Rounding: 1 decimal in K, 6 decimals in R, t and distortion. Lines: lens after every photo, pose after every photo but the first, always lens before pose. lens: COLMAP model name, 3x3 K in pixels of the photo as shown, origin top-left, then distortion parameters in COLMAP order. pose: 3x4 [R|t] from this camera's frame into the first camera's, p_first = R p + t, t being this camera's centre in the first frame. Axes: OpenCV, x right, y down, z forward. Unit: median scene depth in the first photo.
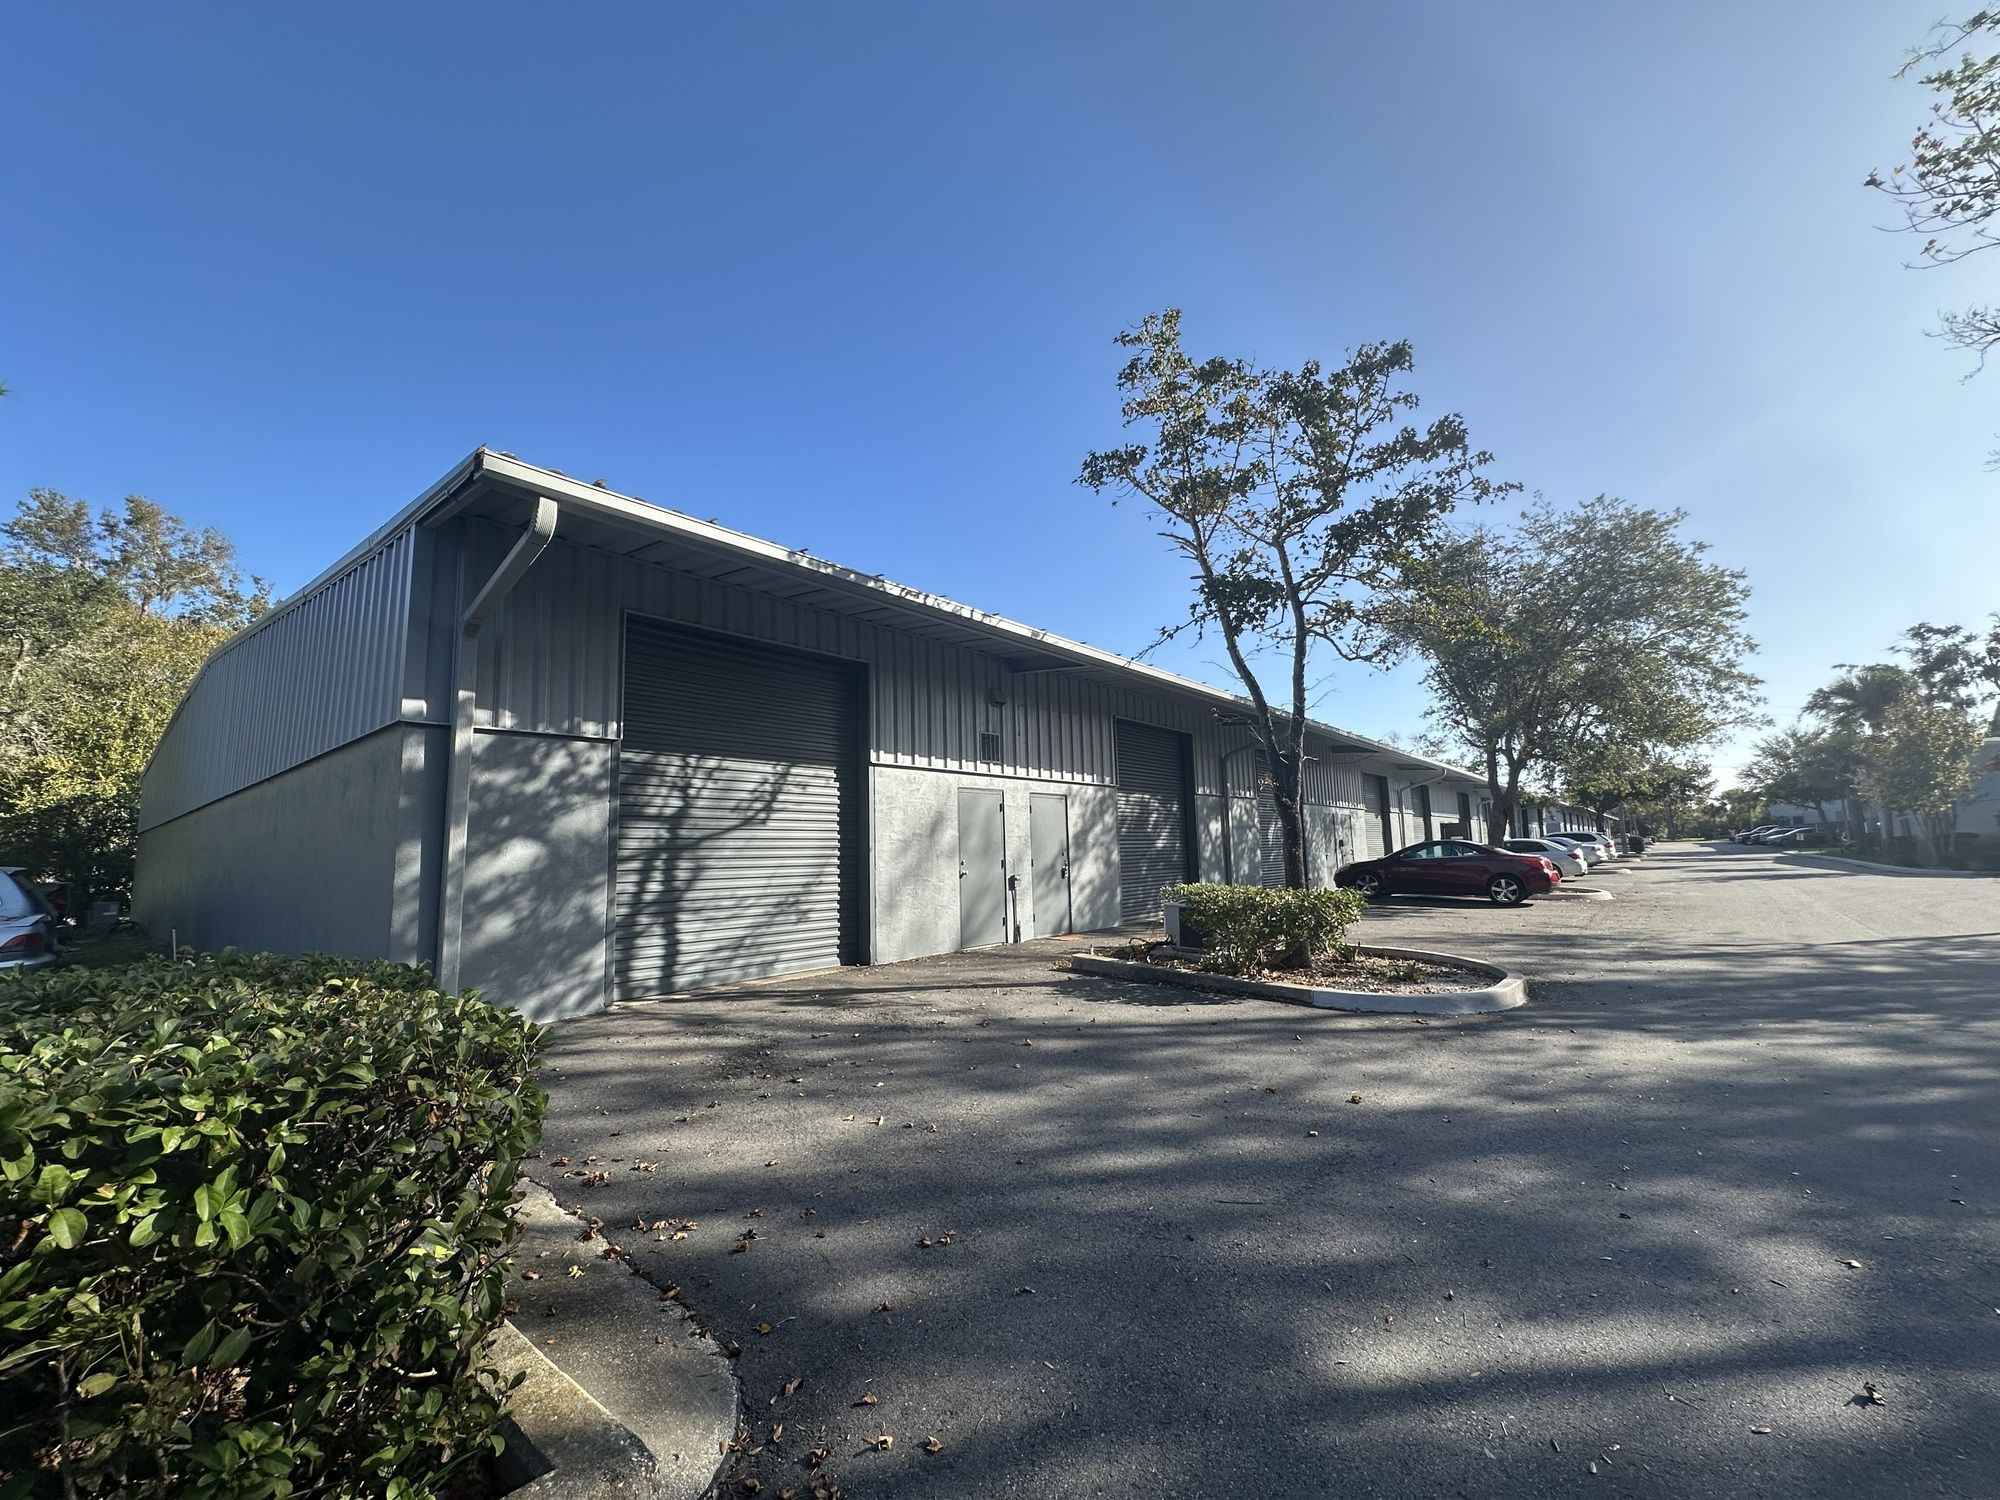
lens RADIAL K [[806.6, 0, 993.9], [0, 806.6, 751.1], [0, 0, 1]] dist [-0.001254, 0.000007]
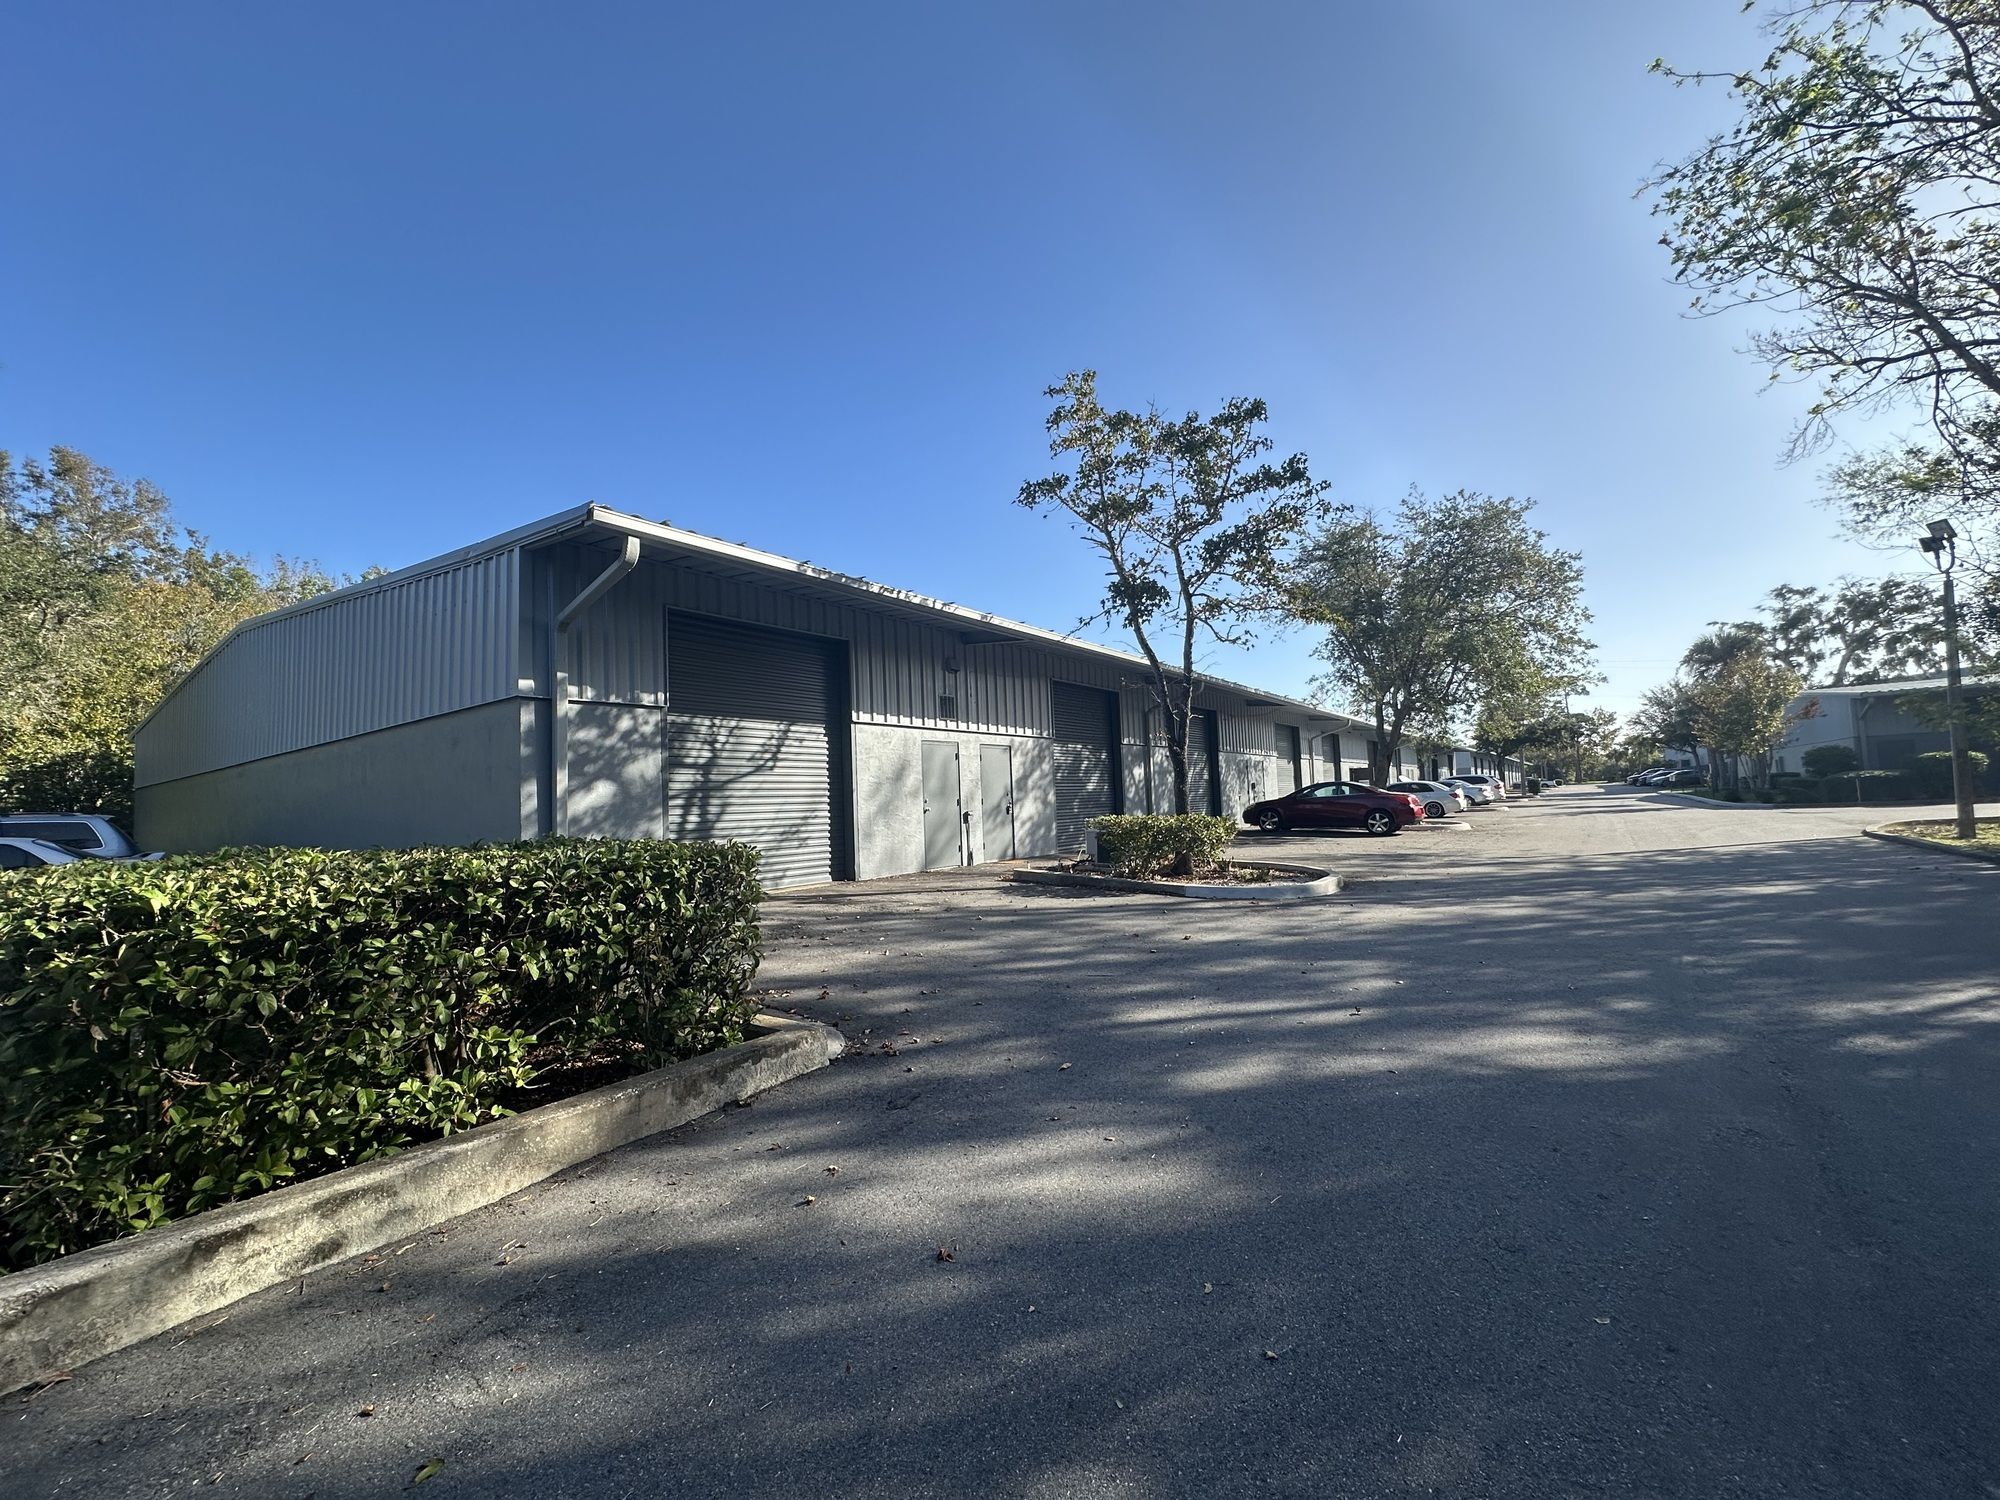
lens RADIAL K [[806.6, 0, 994.8], [0, 806.6, 749.1], [0, 0, 1]] dist [-0.001254, 0.000007]
pose [[0.997973, -0.007675, 0.063168, -0.012058], [0.003937, 0.998245, 0.059081, -0.015577], [-0.063511, -0.058713, 0.996253, -0.268567]]
